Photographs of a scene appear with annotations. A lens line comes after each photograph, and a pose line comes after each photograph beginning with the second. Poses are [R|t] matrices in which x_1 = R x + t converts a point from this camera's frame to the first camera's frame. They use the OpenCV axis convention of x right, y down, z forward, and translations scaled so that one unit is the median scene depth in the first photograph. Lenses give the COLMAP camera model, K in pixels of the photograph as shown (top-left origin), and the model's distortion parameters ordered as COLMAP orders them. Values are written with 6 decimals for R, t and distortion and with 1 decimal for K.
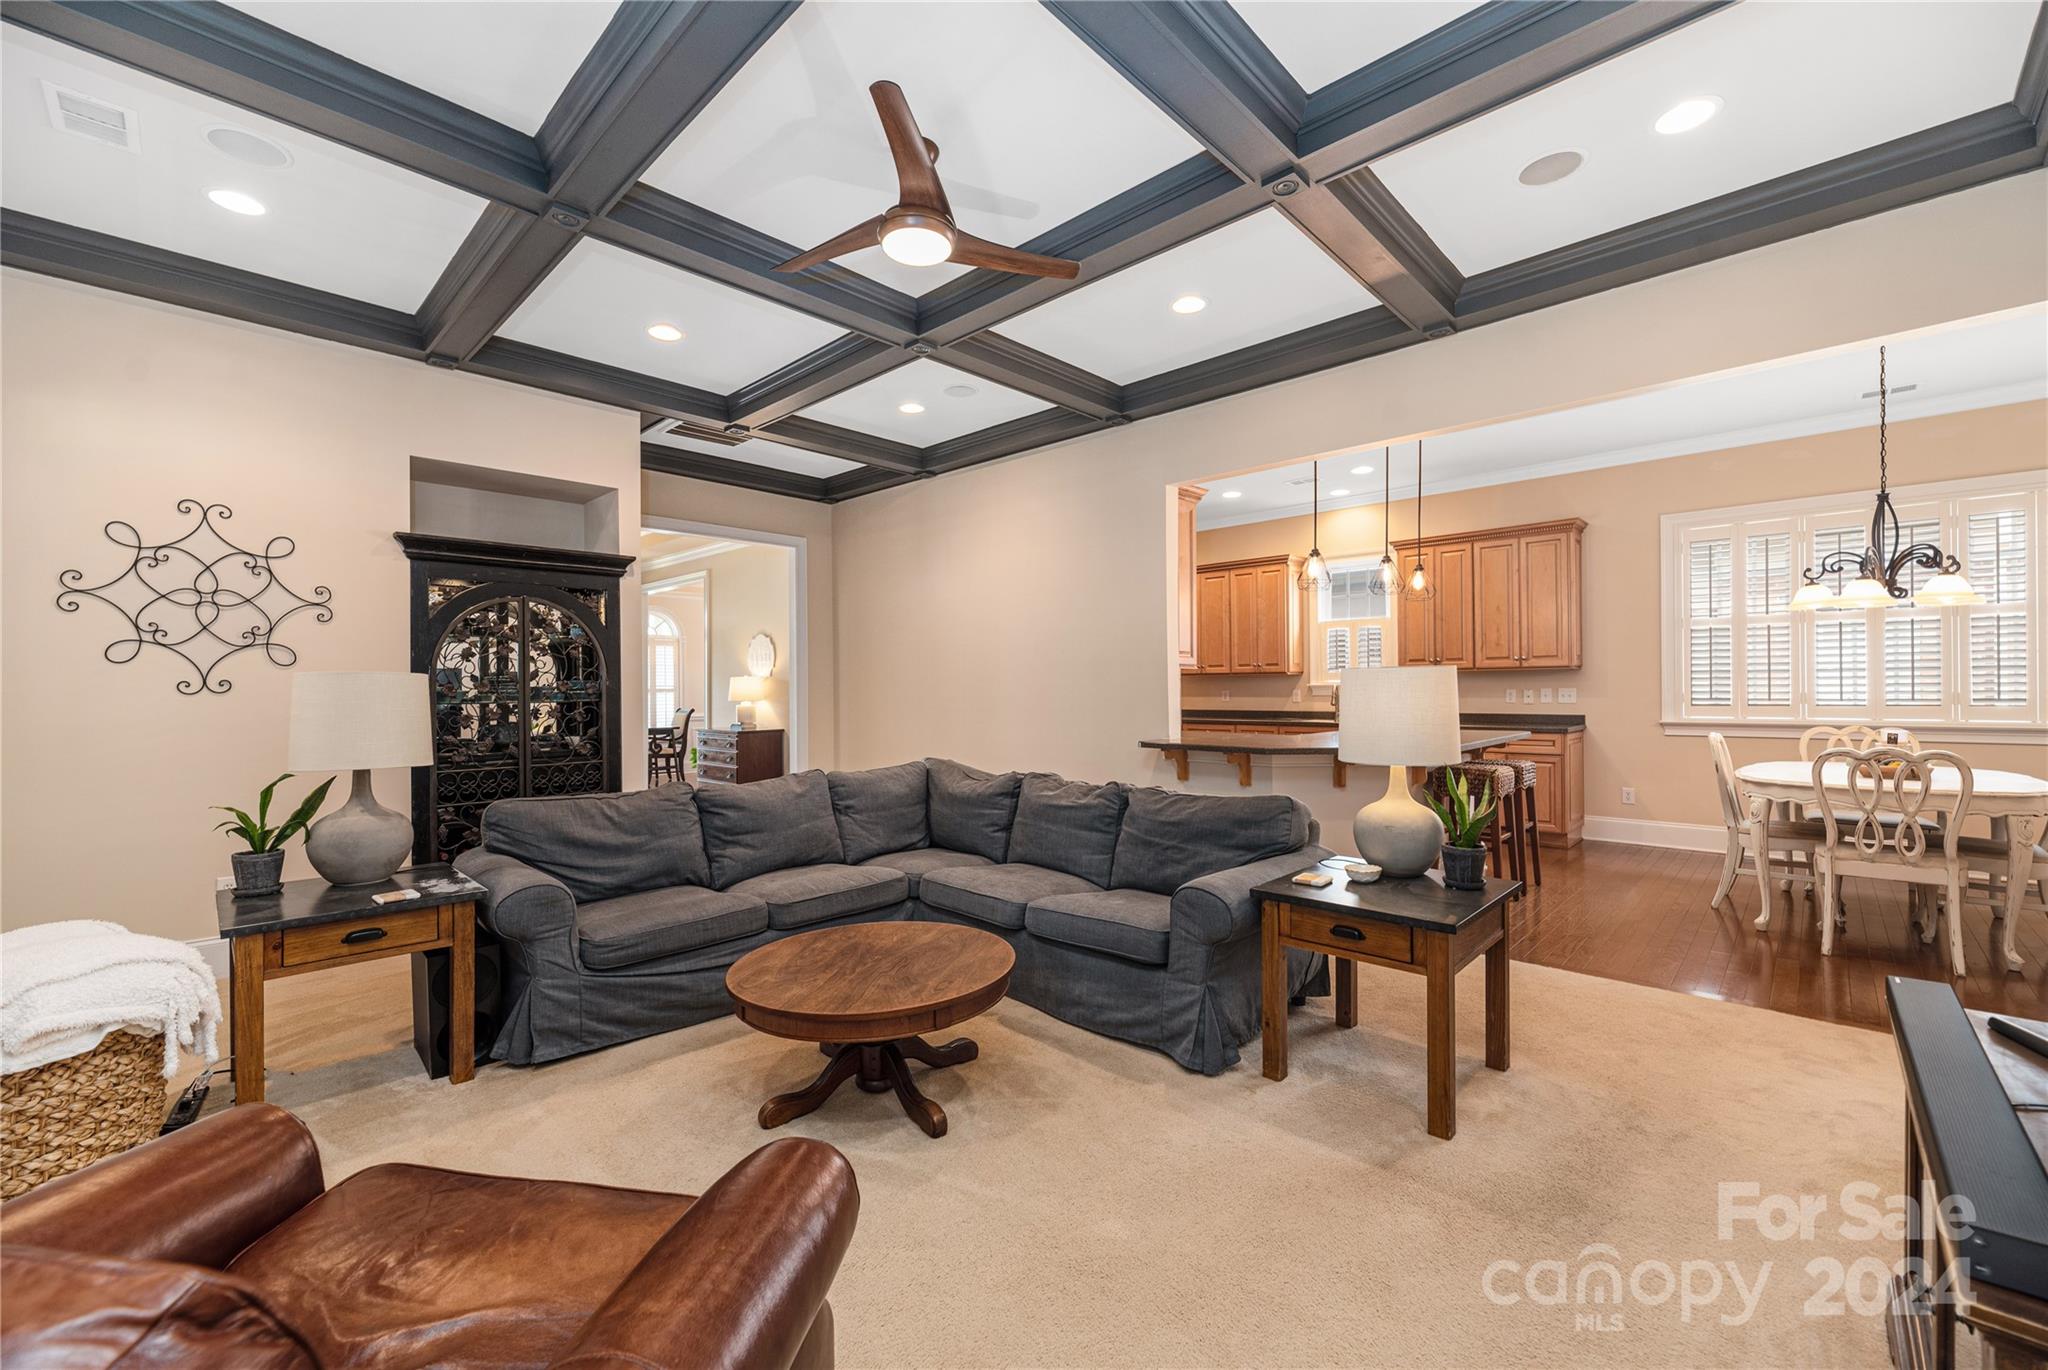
lens RADIAL K [[835.5, 0, 998.2], [0, 835.5, 693.9], [0, 0, 1]] dist [-0.002656, 0.000514]
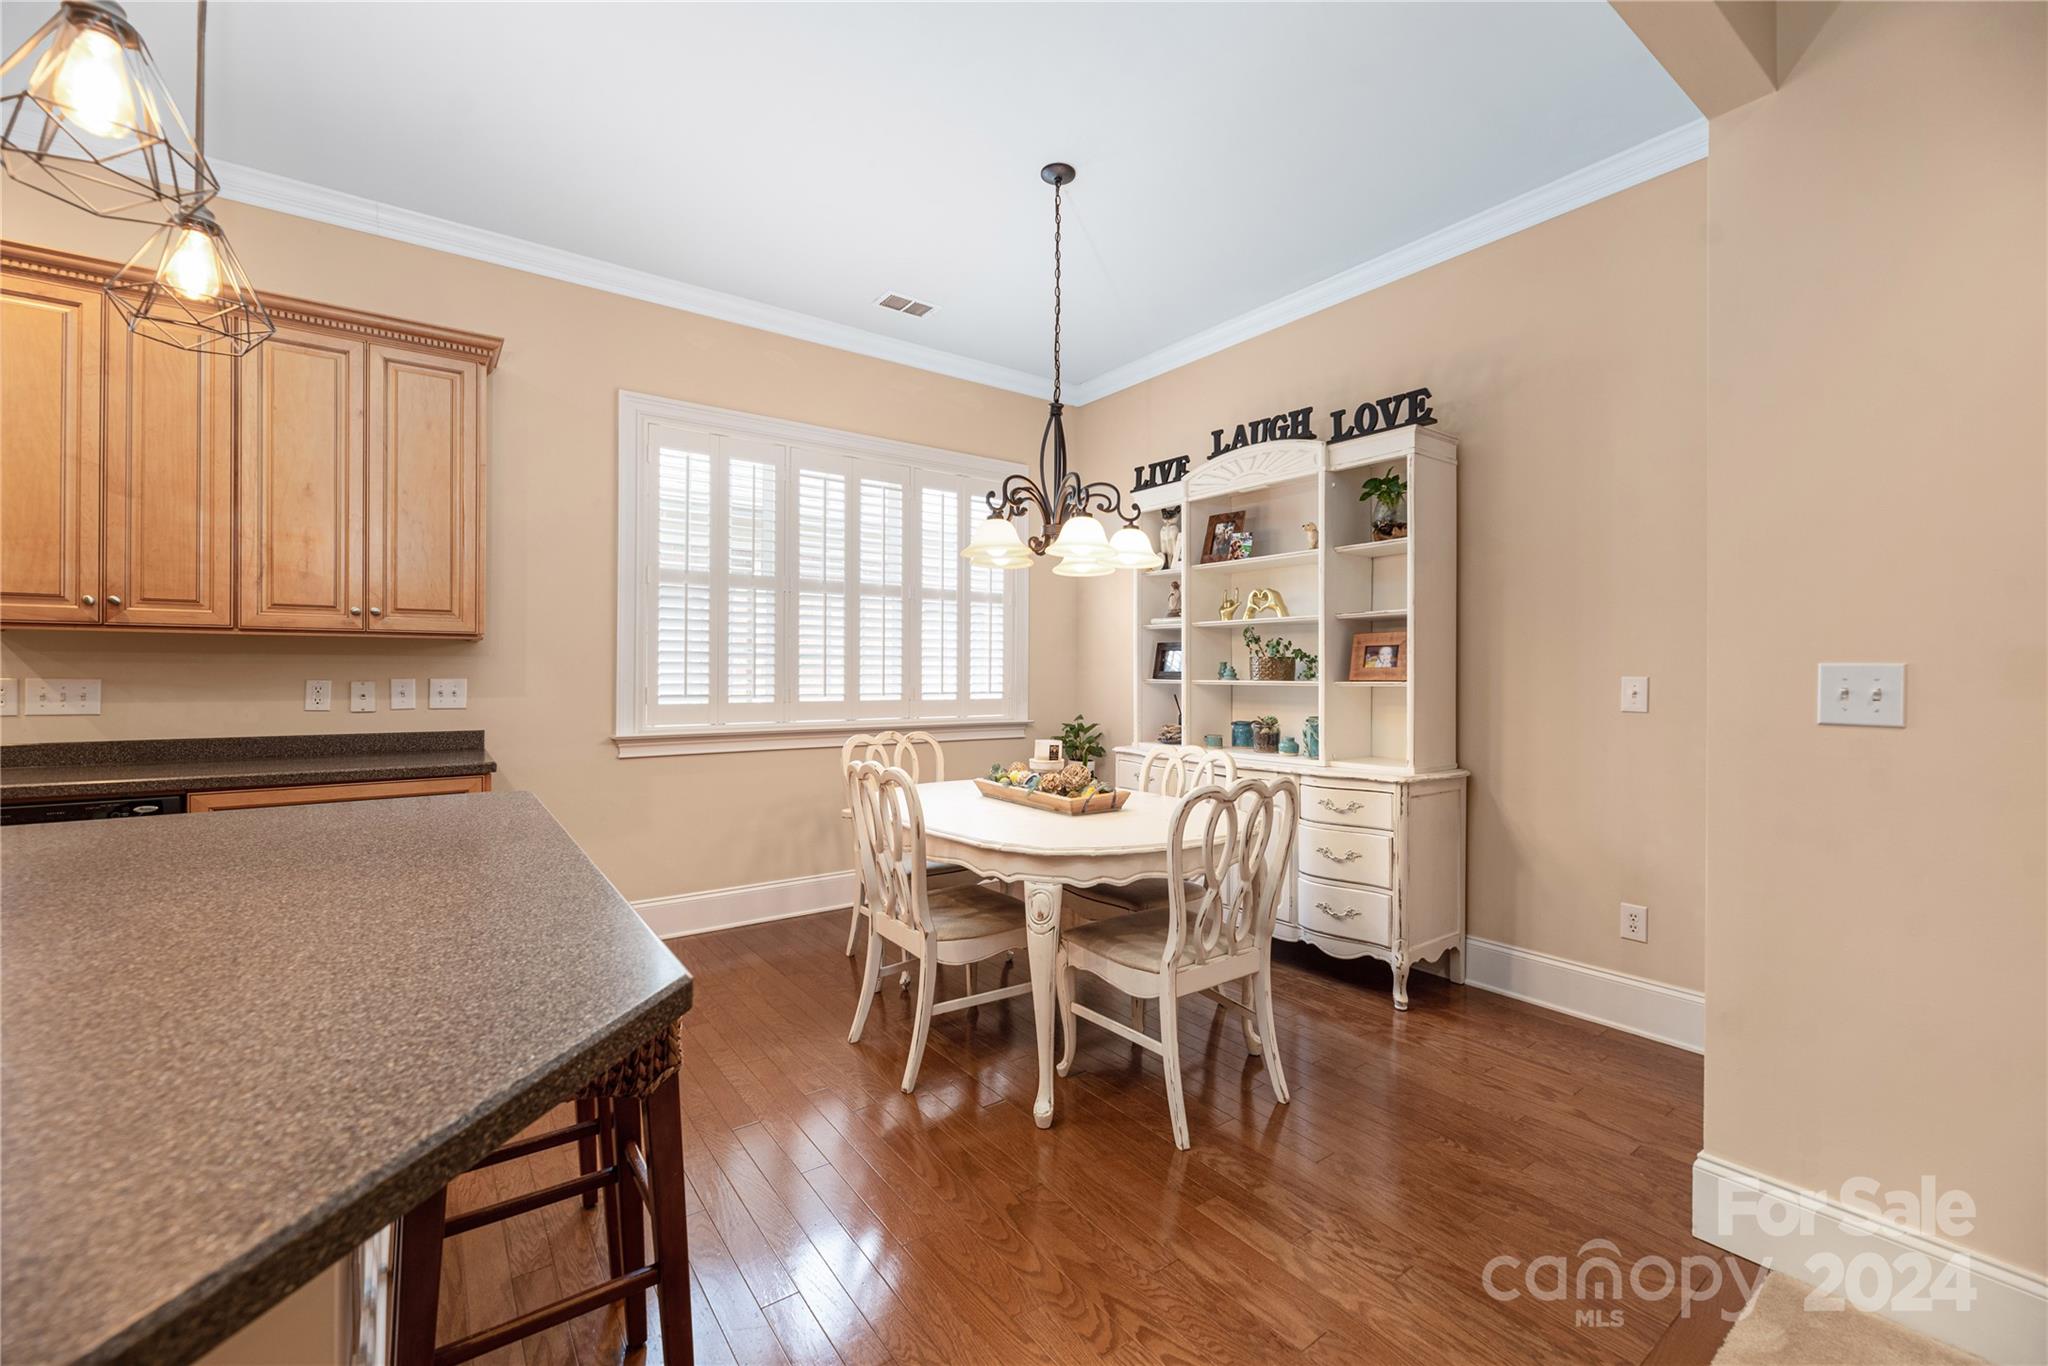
lens RADIAL K [[835.5, 0, 1024.9], [0, 835.5, 671.8], [0, 0, 1]] dist [-0.002656, 0.000514]
pose [[0.145602, 0.012338, 0.989266, 0.235585], [0.003816, 0.999908, -0.013033, -0.003318], [-0.989336, 0.005673, 0.145541, 0.588097]]
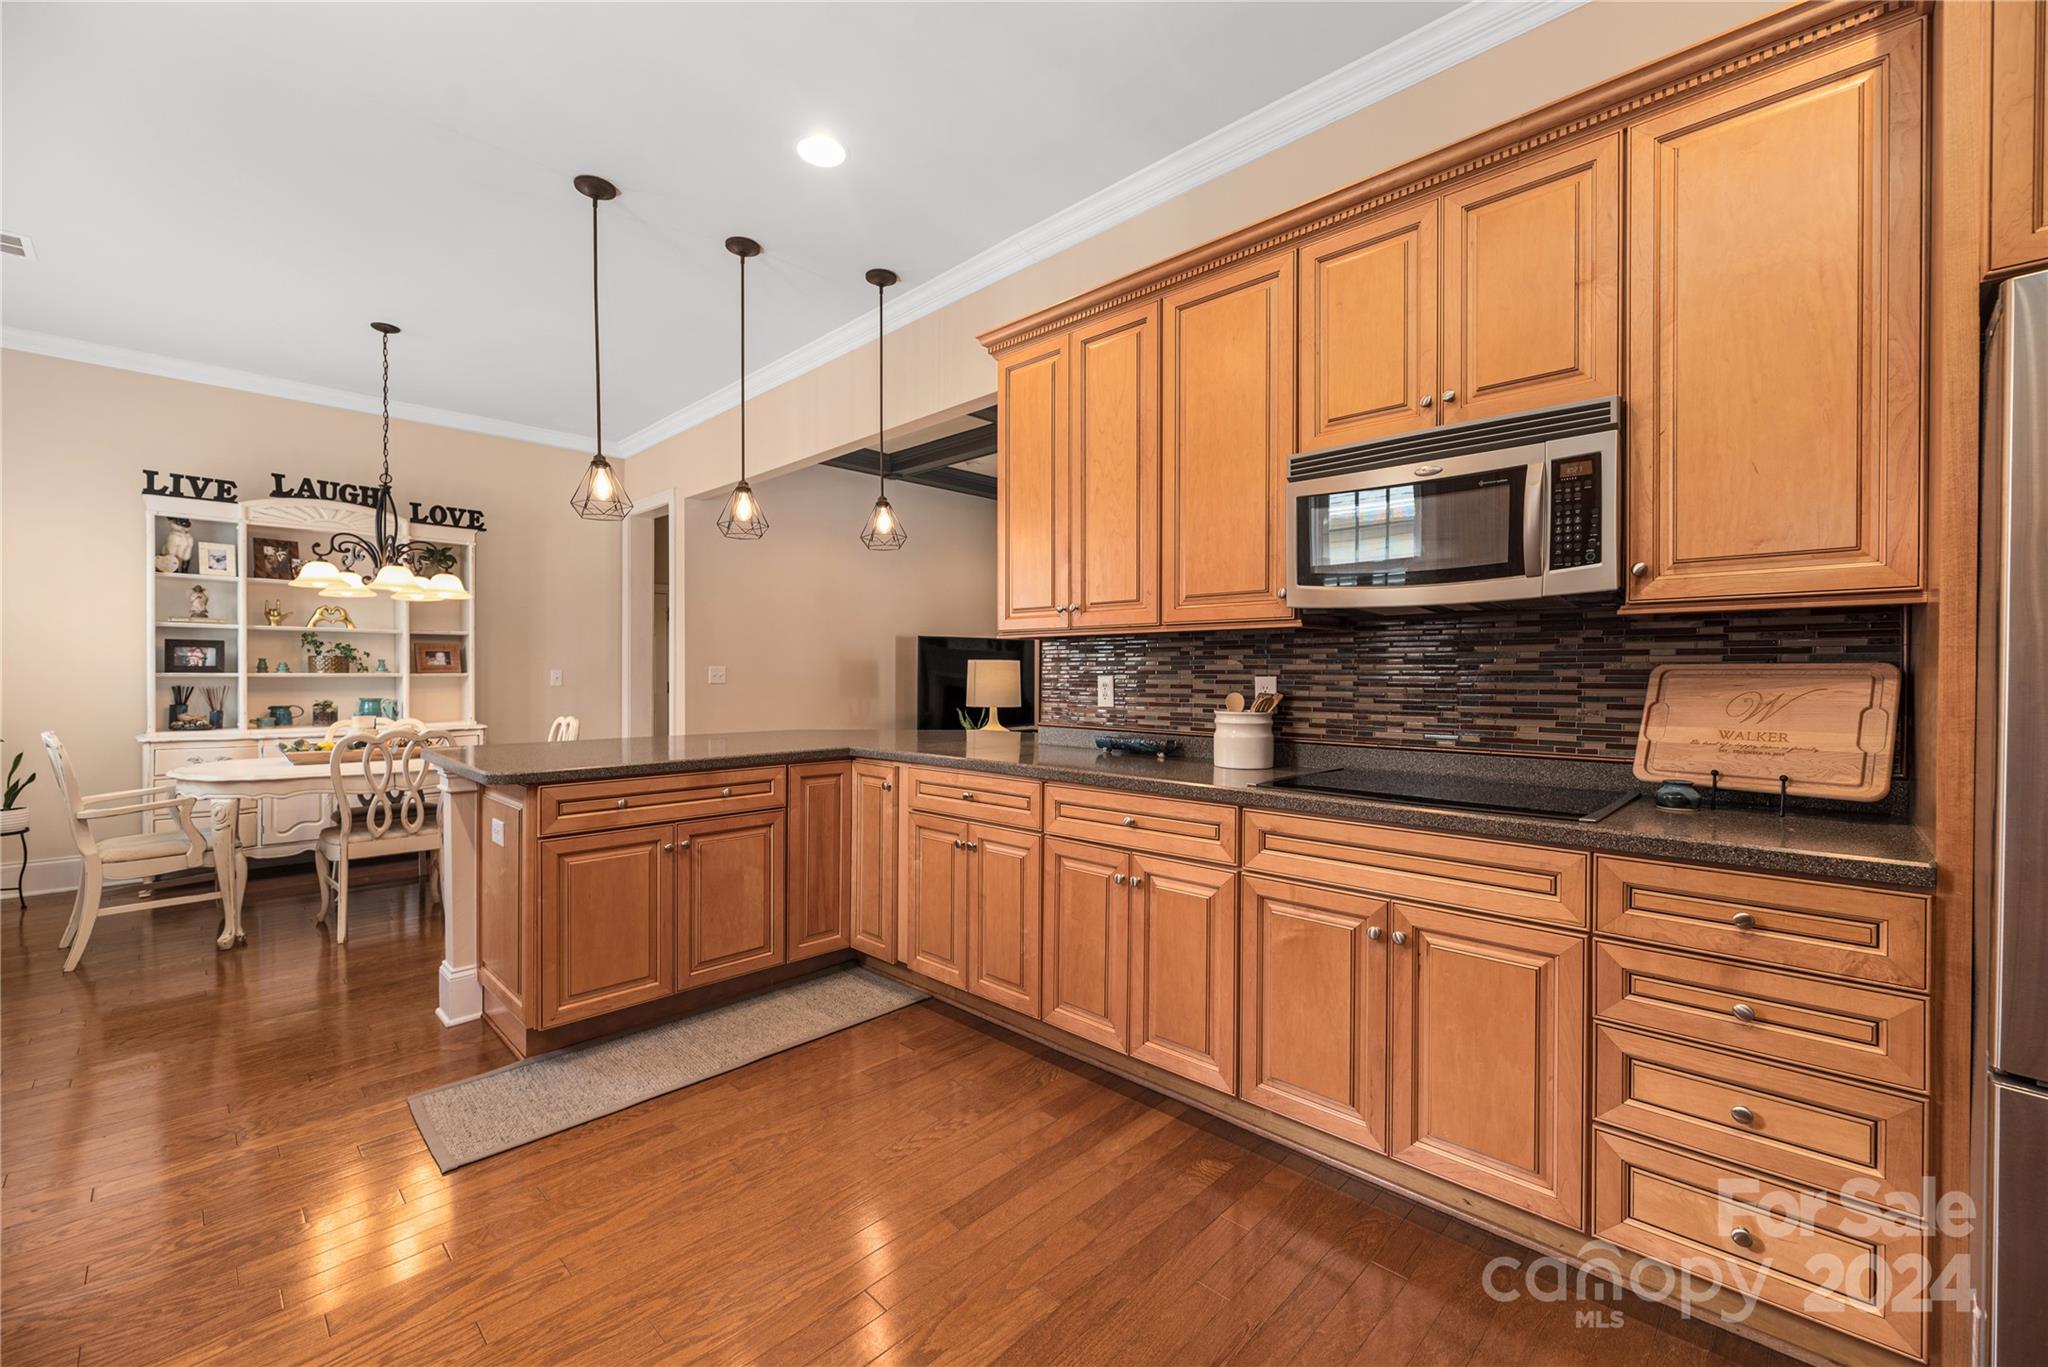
lens RADIAL K [[835.5, 0, 1029.2], [0, 835.5, 676.2], [0, 0, 1]] dist [-0.002656, 0.000514]
pose [[-0.999921, 0.005837, -0.011121, 0.180265], [0.005673, 0.999876, 0.014723, -0.009091], [0.011205, 0.014659, -0.999830, 1.297015]]
